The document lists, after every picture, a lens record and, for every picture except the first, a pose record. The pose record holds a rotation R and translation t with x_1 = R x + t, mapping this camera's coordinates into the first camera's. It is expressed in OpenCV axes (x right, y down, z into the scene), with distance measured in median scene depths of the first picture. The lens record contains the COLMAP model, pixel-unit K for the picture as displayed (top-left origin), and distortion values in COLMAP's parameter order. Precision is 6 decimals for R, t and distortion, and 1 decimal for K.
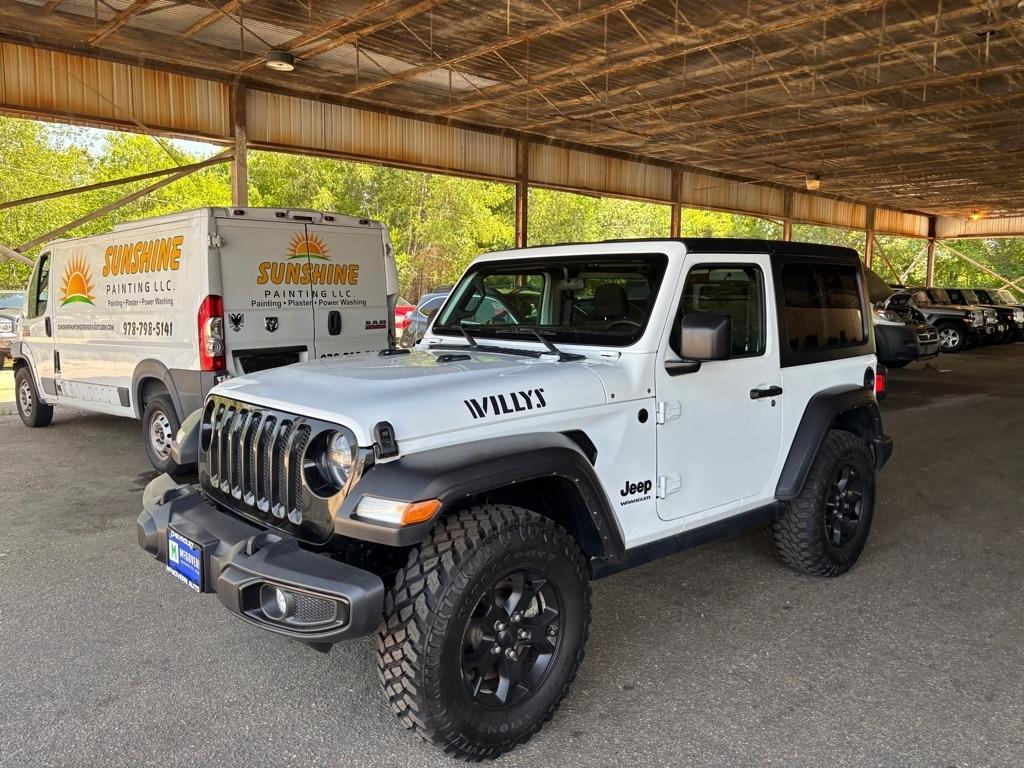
lens RADIAL K [[767.6, 0, 514.8], [0, 767.6, 376.4], [0, 0, 1]] dist [0.049680, -0.055467]
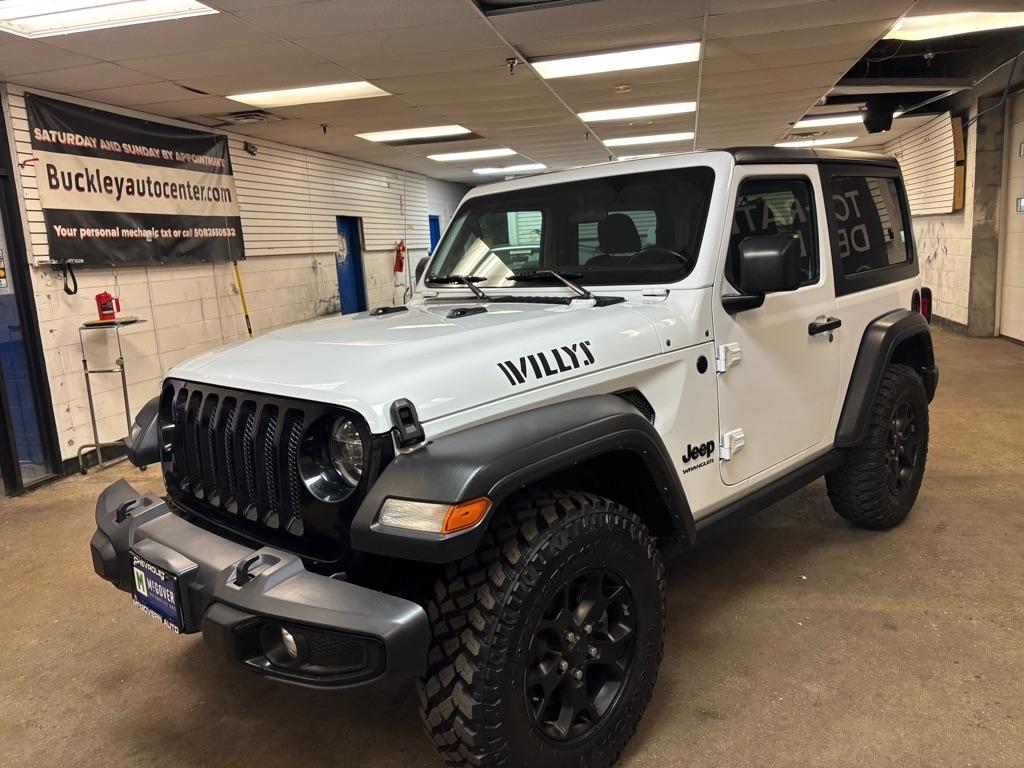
lens RADIAL K [[767.6, 0, 514.8], [0, 767.6, 376.4], [0, 0, 1]] dist [0.049680, -0.055467]
pose [[0.996000, -0.077382, 0.044684, -0.069467], [0.074593, 0.995345, 0.061022, -0.001626], [-0.049198, -0.057445, 0.997136, 0.179391]]
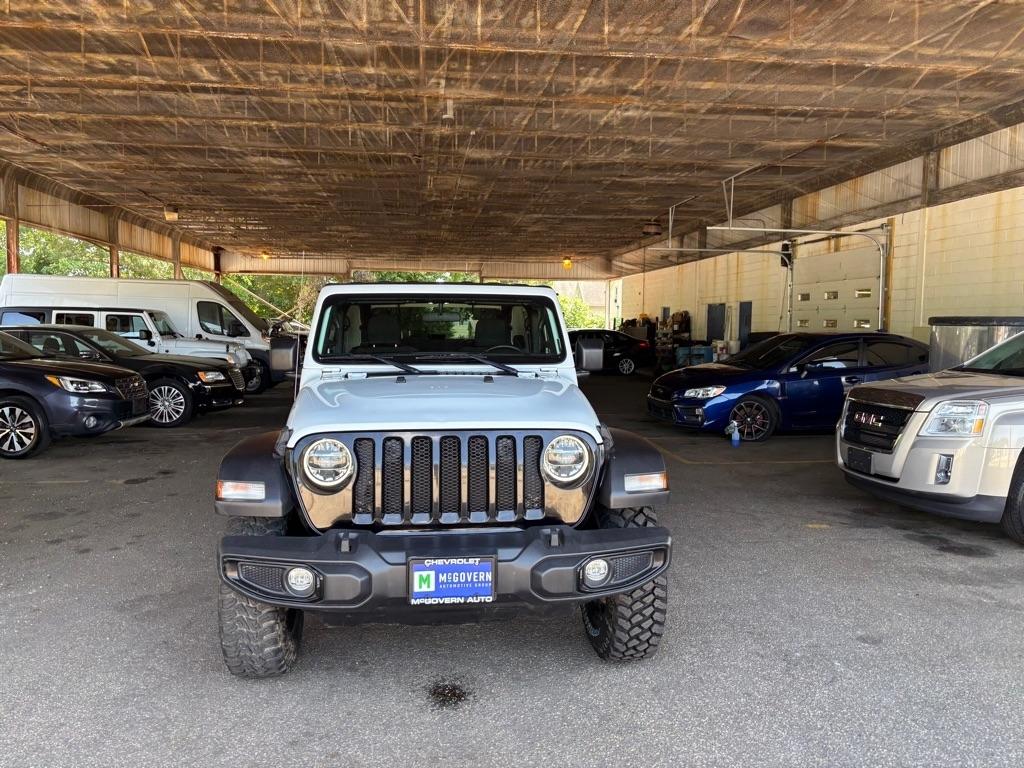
lens RADIAL K [[759.5, 0, 513.4], [0, 759.5, 377.9], [0, 0, 1]] dist [0.058031, -0.064445]
pose [[0.597845, -0.059594, 0.799393, -0.980073], [0.086530, 0.996203, 0.009553, -0.032241], [-0.796928, 0.063460, 0.600732, 0.252315]]
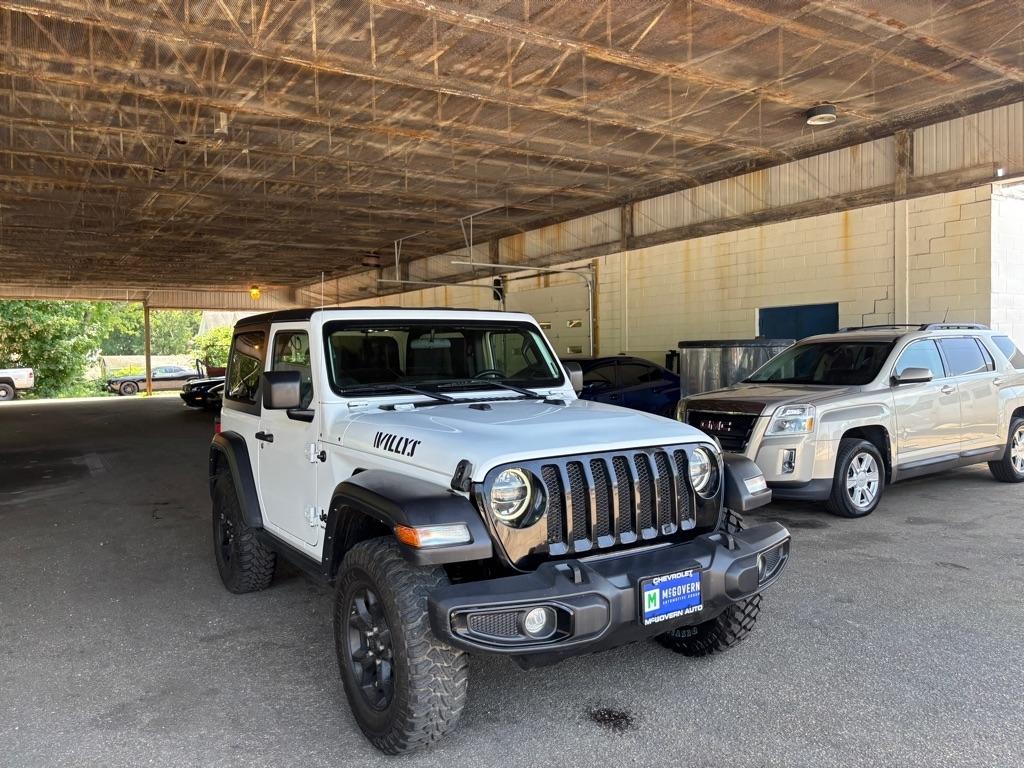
lens RADIAL K [[757.1, 0, 523.9], [0, 757.1, 373.2], [0, 0, 1]] dist [0.063485, -0.070459]
pose [[0.180861, -0.035460, 0.982869, -1.228977], [0.129063, 0.991563, 0.012024, -0.087685], [-0.975004, 0.124677, 0.183911, 0.807530]]
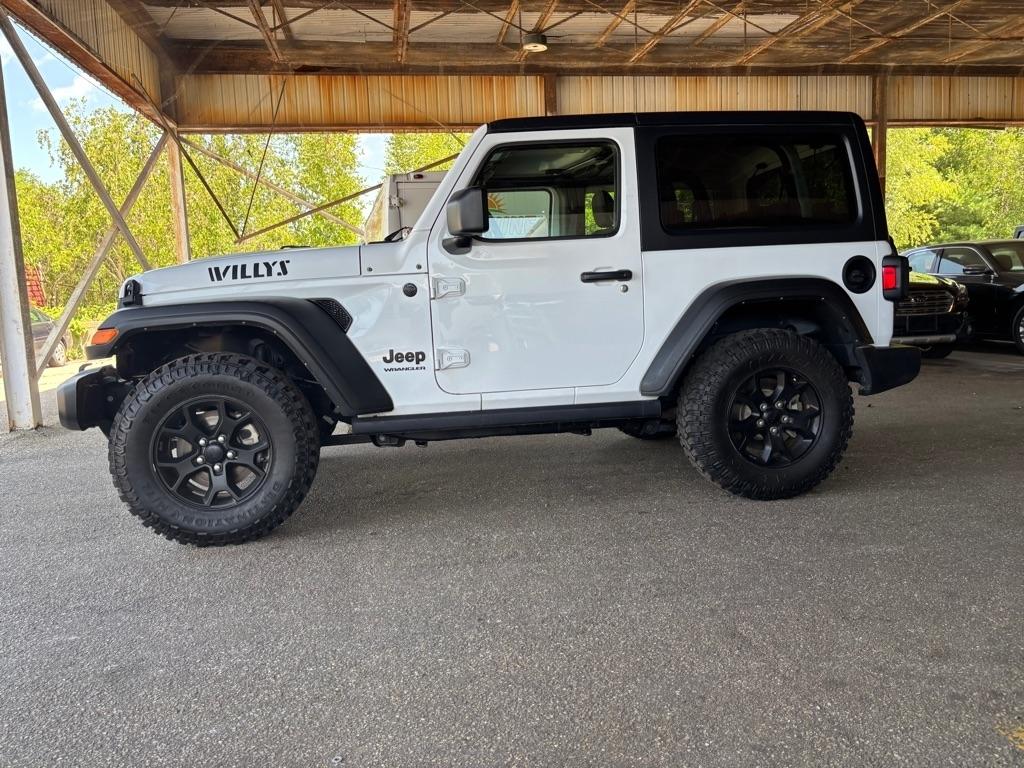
lens RADIAL K [[767.6, 0, 514.8], [0, 767.6, 376.4], [0, 0, 1]] dist [0.049680, -0.055467]
pose [[0.834039, 0.021315, -0.551294, 0.859963], [-0.014849, 0.999759, 0.016190, 0.148587], [0.551506, -0.005317, 0.834154, 0.184490]]
